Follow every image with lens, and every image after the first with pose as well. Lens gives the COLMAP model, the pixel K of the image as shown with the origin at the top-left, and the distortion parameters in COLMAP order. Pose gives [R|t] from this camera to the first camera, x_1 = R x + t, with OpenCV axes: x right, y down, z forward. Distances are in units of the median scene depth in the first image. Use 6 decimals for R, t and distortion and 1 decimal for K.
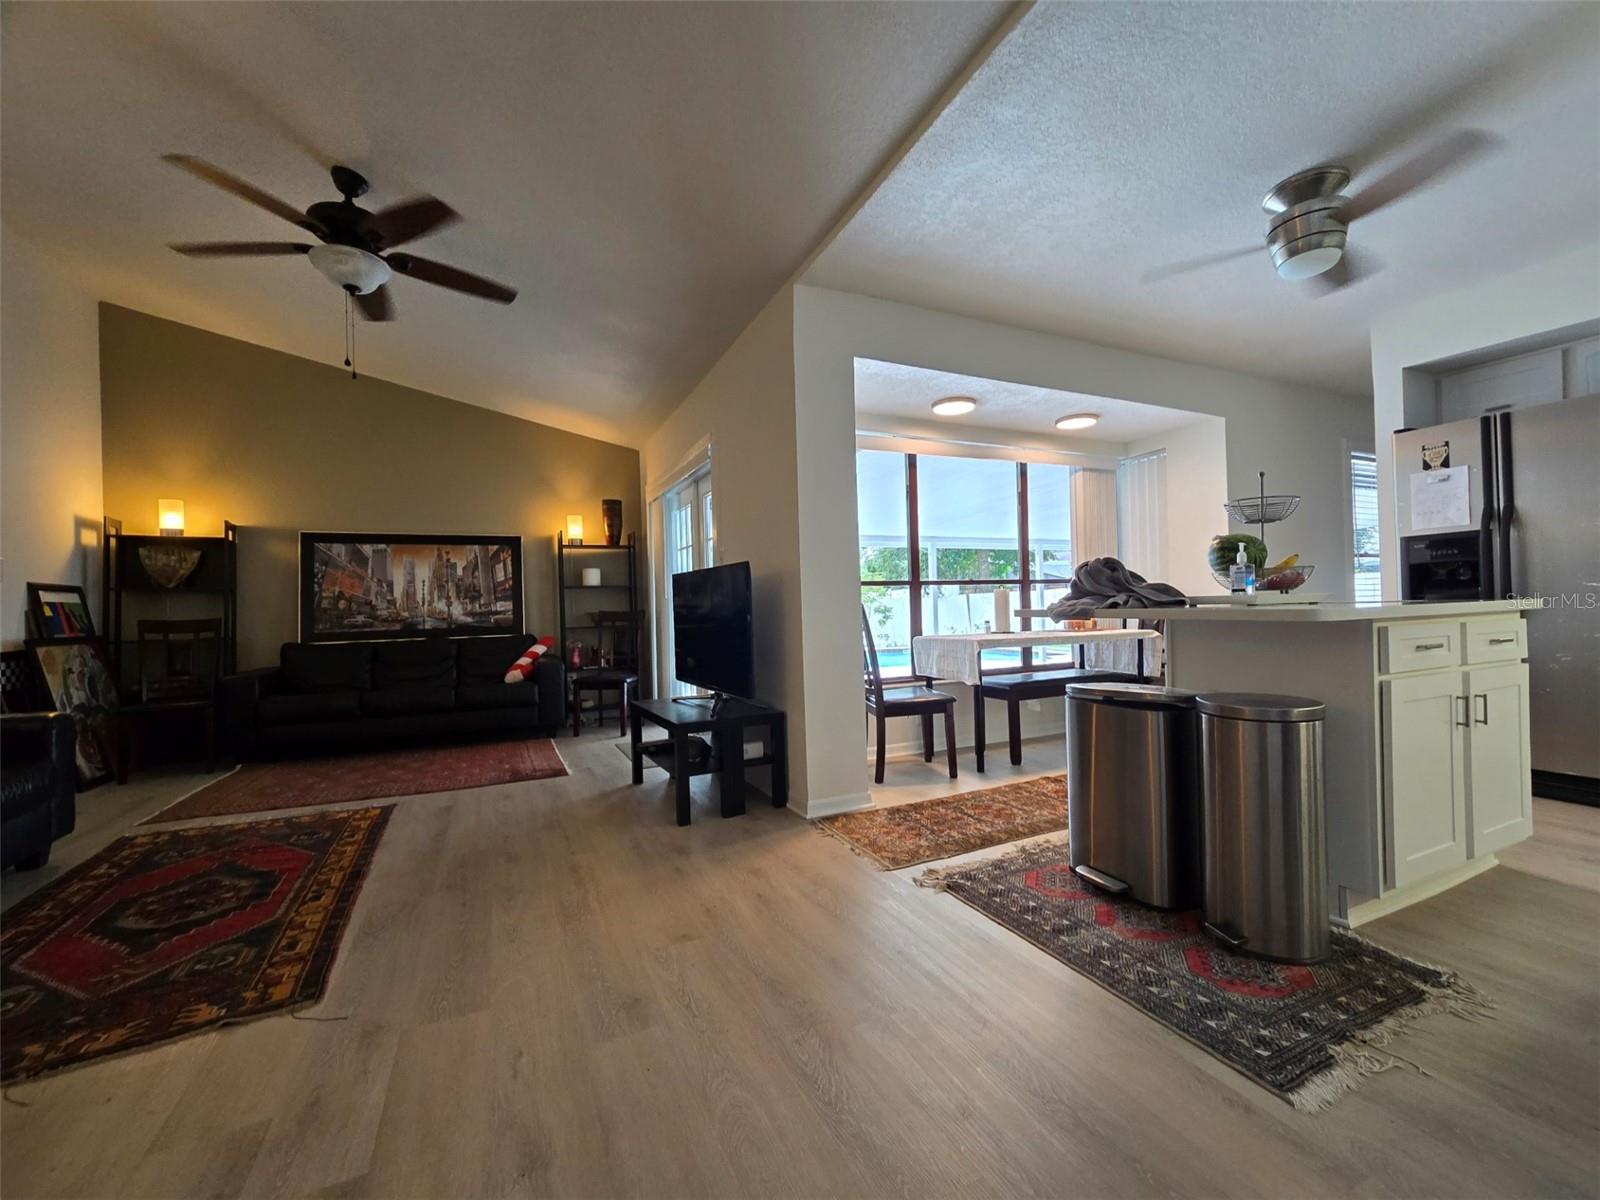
lens RADIAL K [[662.5, 0, 813.0], [0, 662.5, 600.8], [0, 0, 1]] dist [-0.001224, 0.002255]
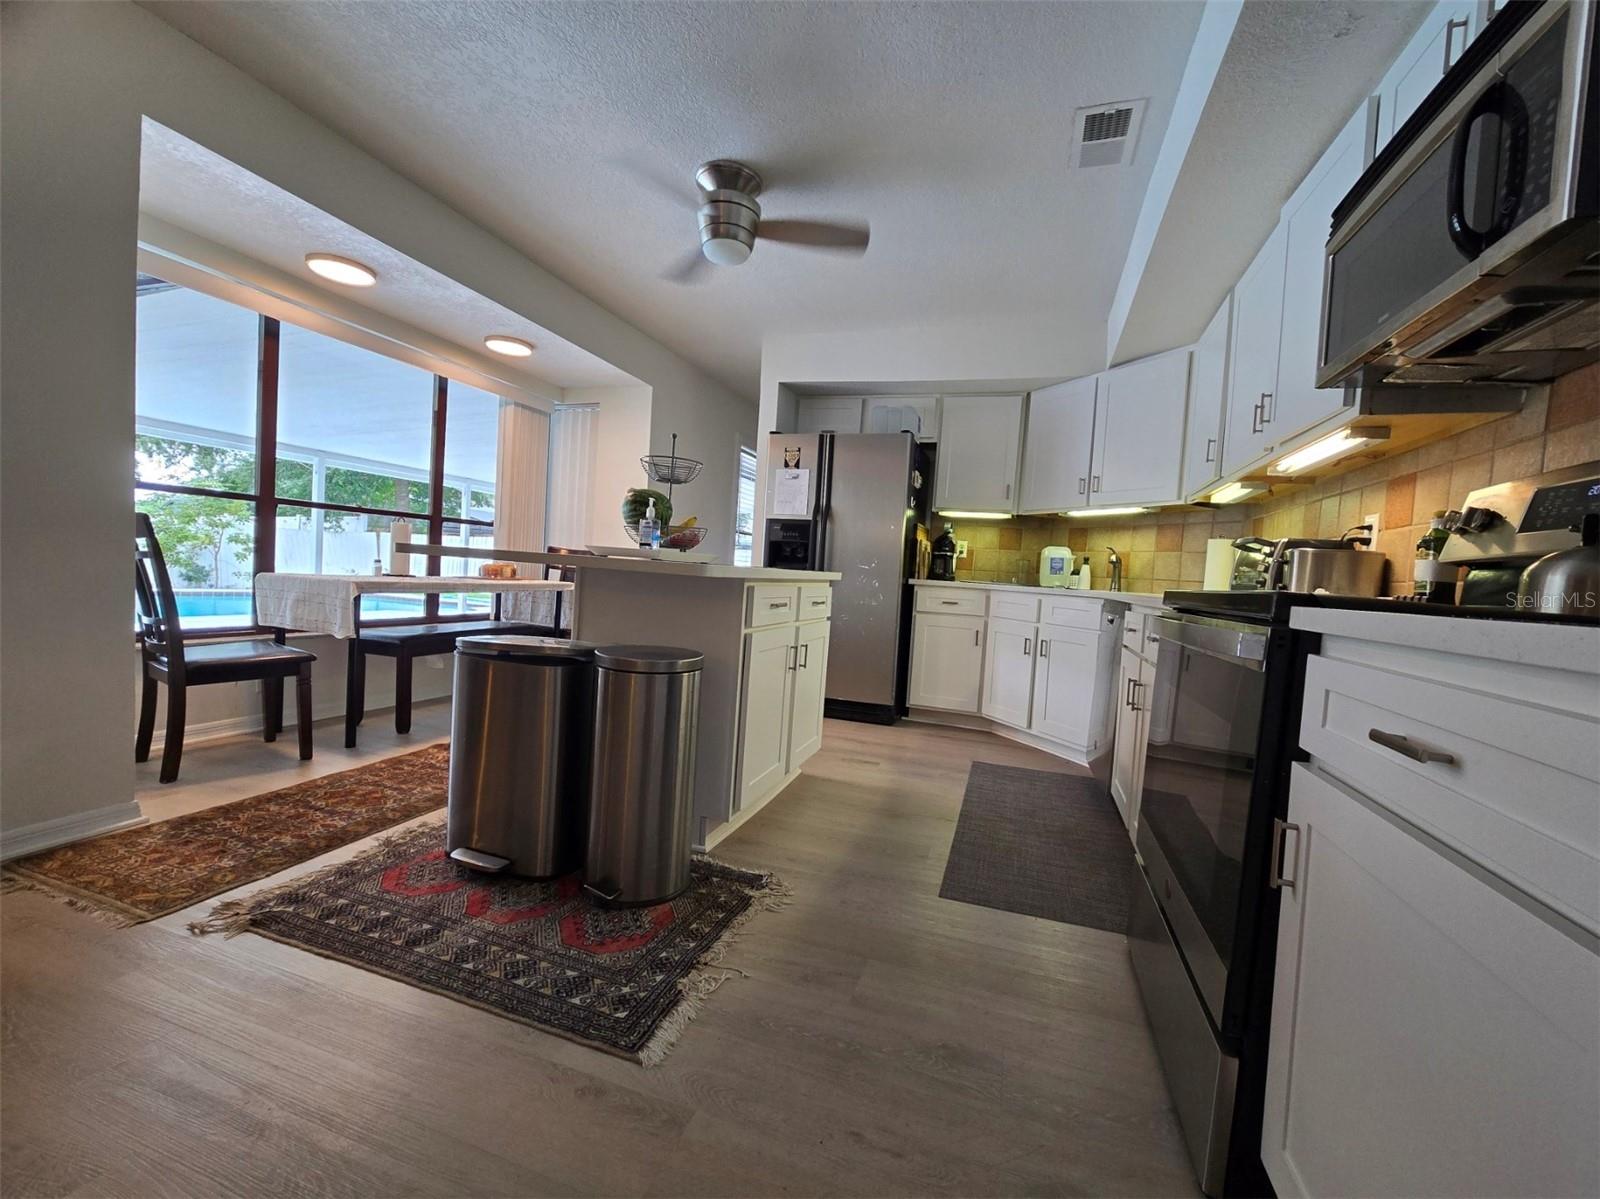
lens RADIAL K [[662.5, 0, 803.7], [0, 662.5, 597.9], [0, 0, 1]] dist [-0.001224, 0.002255]
pose [[0.699814, 0.039855, 0.713212, 0.086873], [-0.086754, 0.995794, 0.029477, 0.013751], [-0.709037, -0.082502, 0.700328, 0.105550]]
